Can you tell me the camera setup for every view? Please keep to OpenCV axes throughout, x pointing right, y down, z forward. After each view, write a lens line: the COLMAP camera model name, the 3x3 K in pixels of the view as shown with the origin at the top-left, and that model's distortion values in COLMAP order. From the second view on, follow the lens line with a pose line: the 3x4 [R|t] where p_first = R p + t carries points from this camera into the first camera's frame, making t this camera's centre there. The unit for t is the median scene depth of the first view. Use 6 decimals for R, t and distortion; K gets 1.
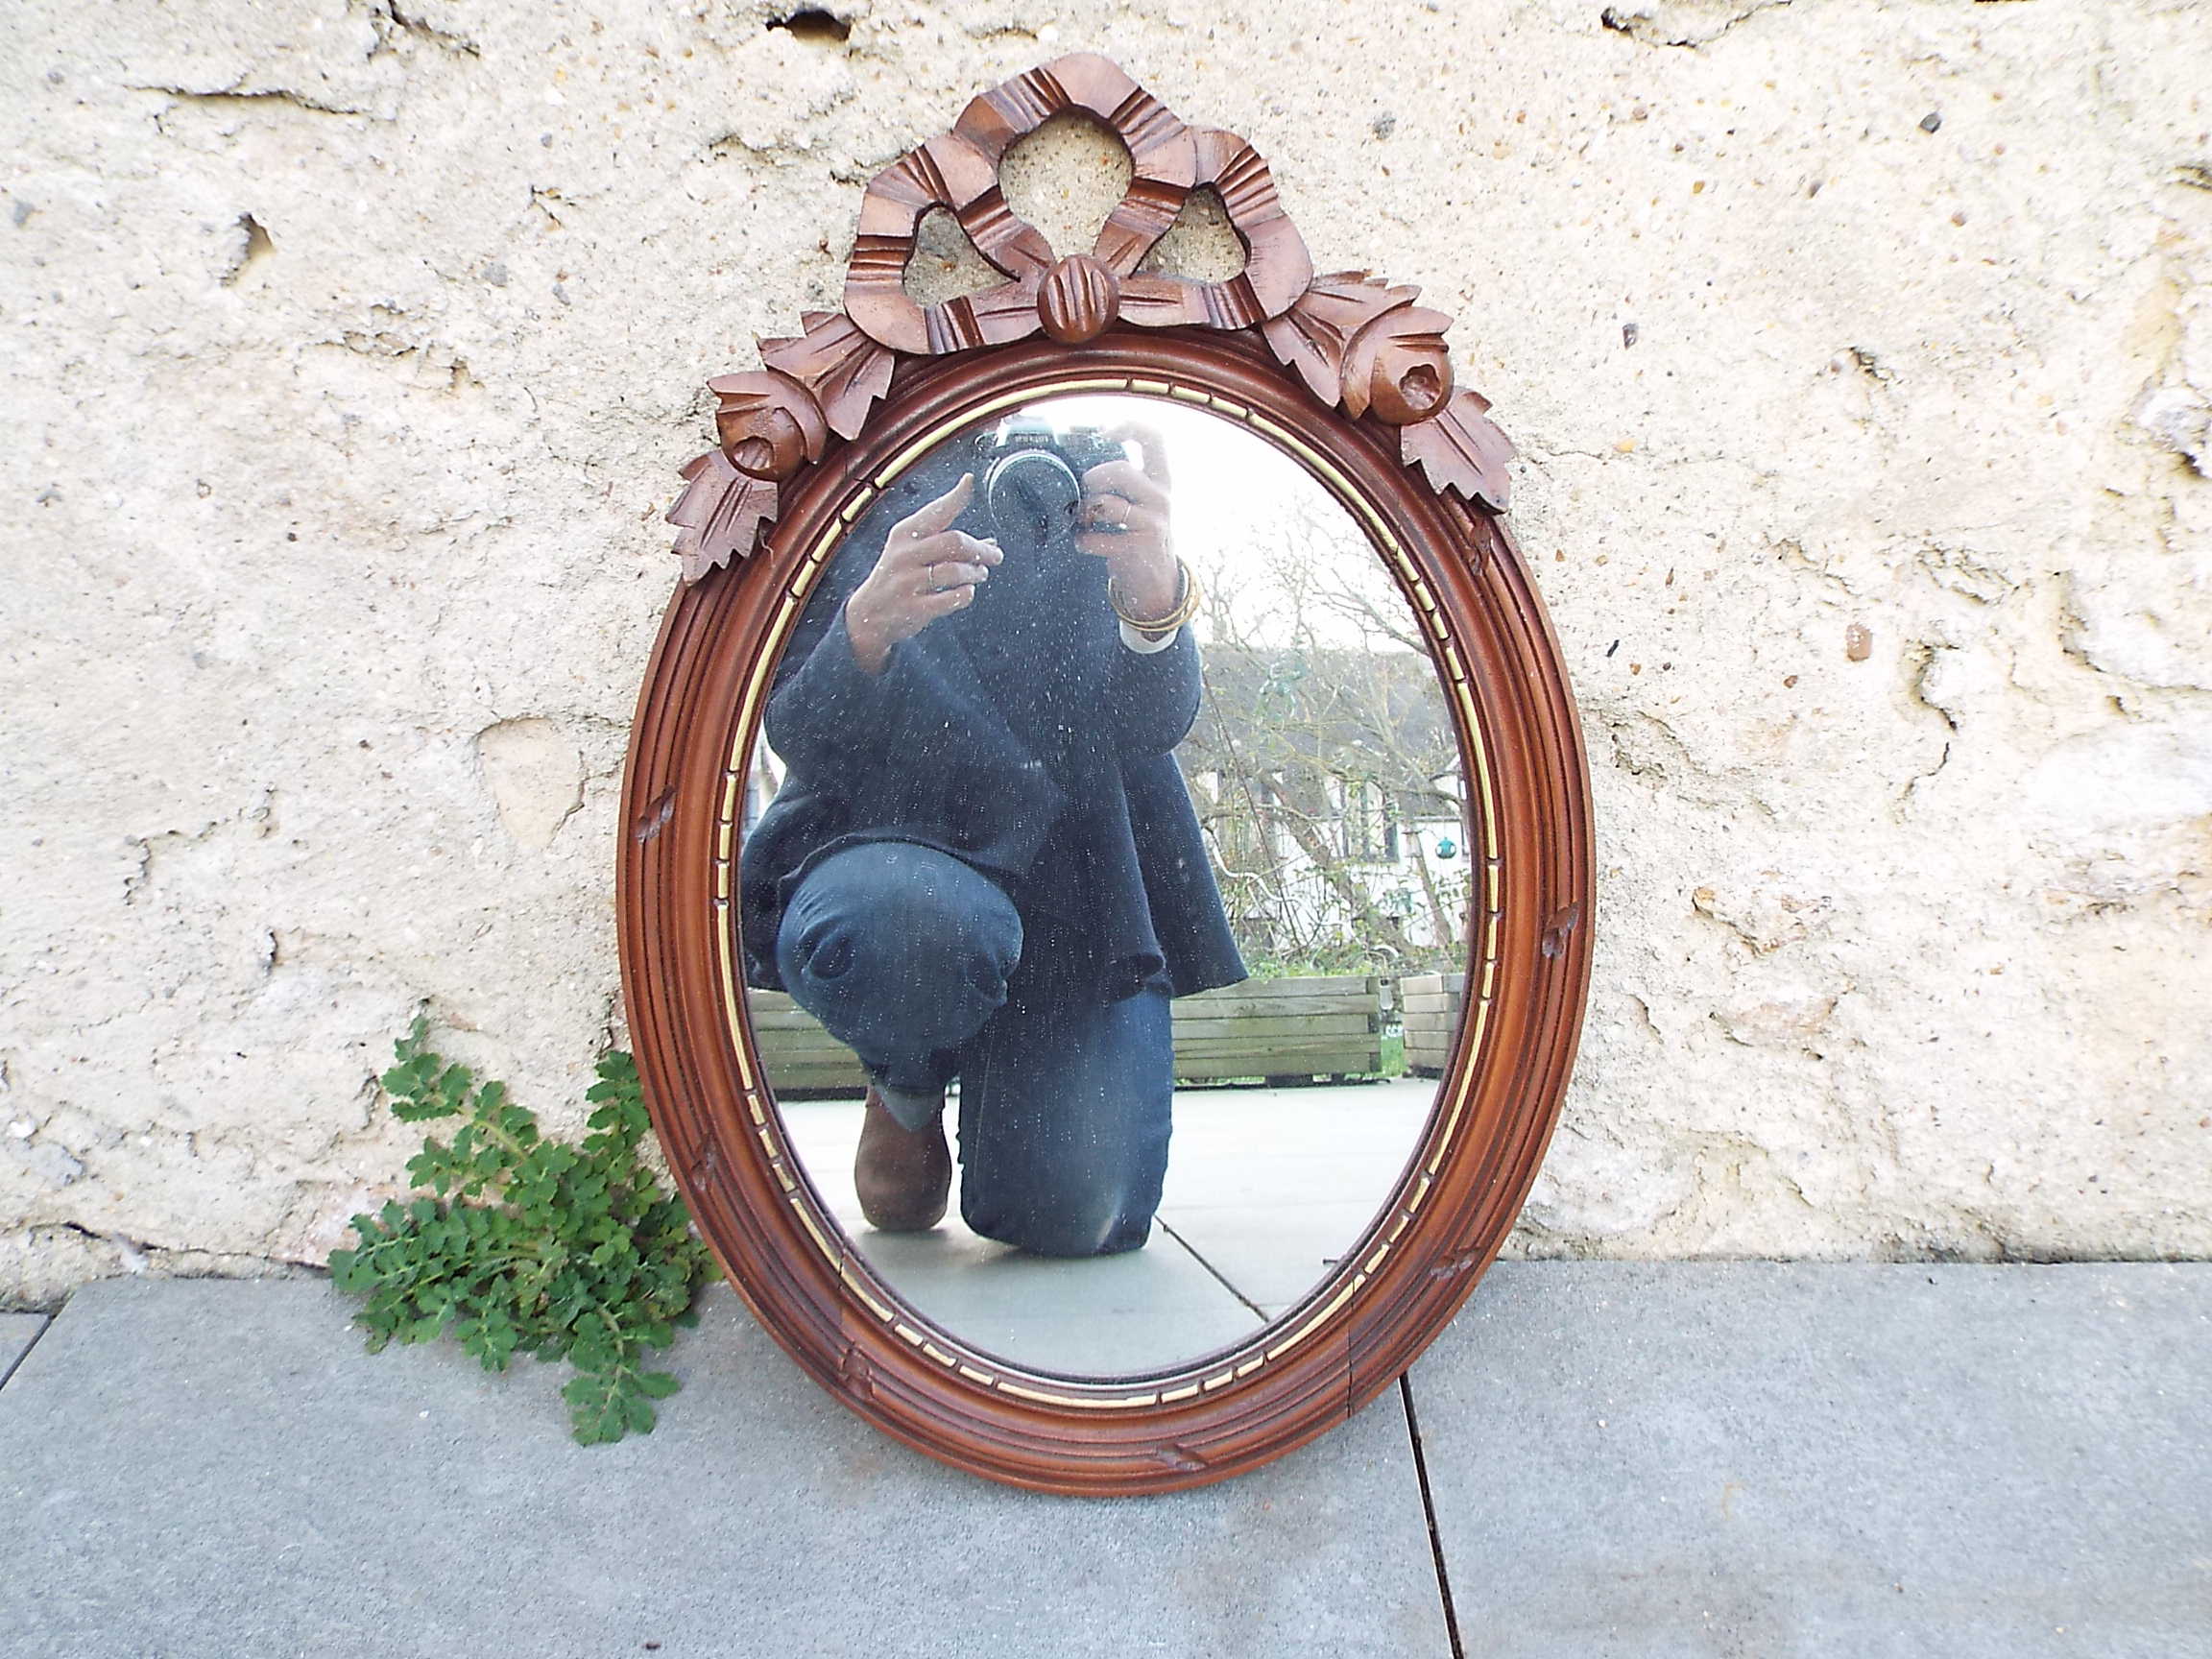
lens RADIAL K [[1658.7, 0, 1111.0], [0, 1658.7, 817.7], [0, 0, 1]] dist [0.042311, -0.014063]
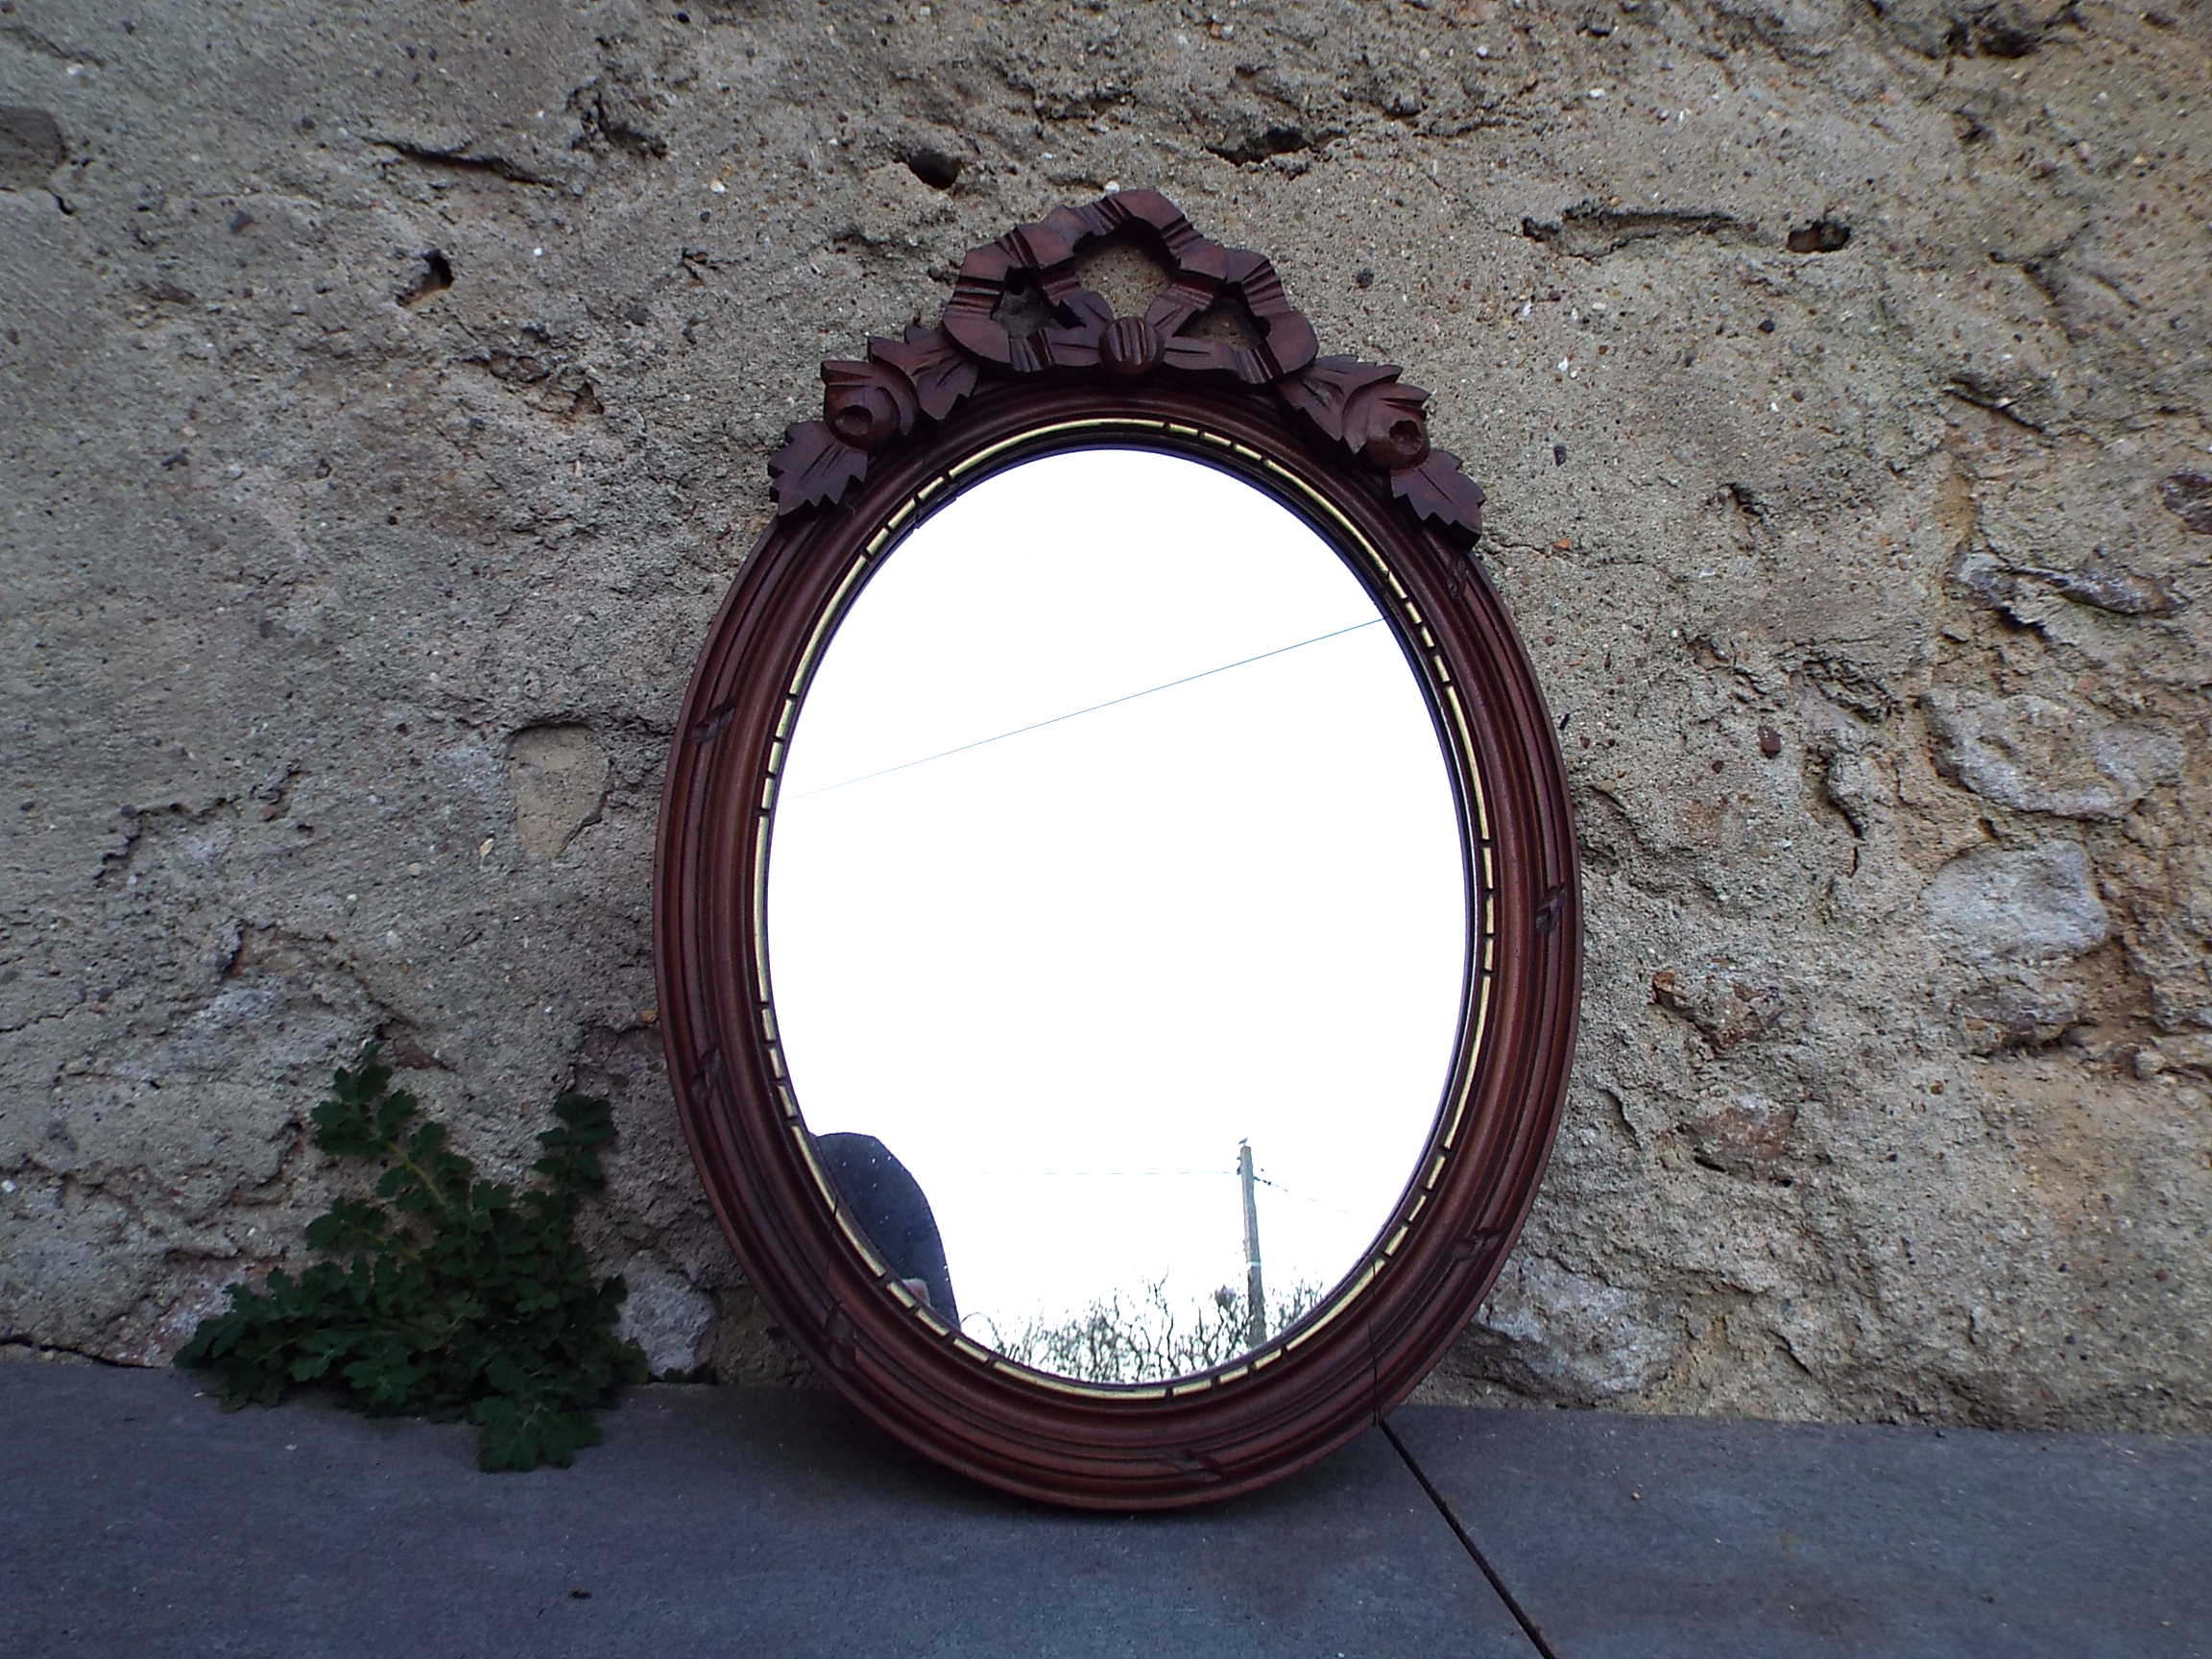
lens RADIAL K [[1663.1, 0, 1106.0], [0, 1663.1, 829.5], [0, 0, 1]] dist [0.038362, 0.006284]
pose [[0.992762, 0.070693, 0.097093, -0.120762], [-0.018904, 0.890320, -0.454944, 0.514653], [-0.118605, 0.449815, 0.885211, 0.066665]]
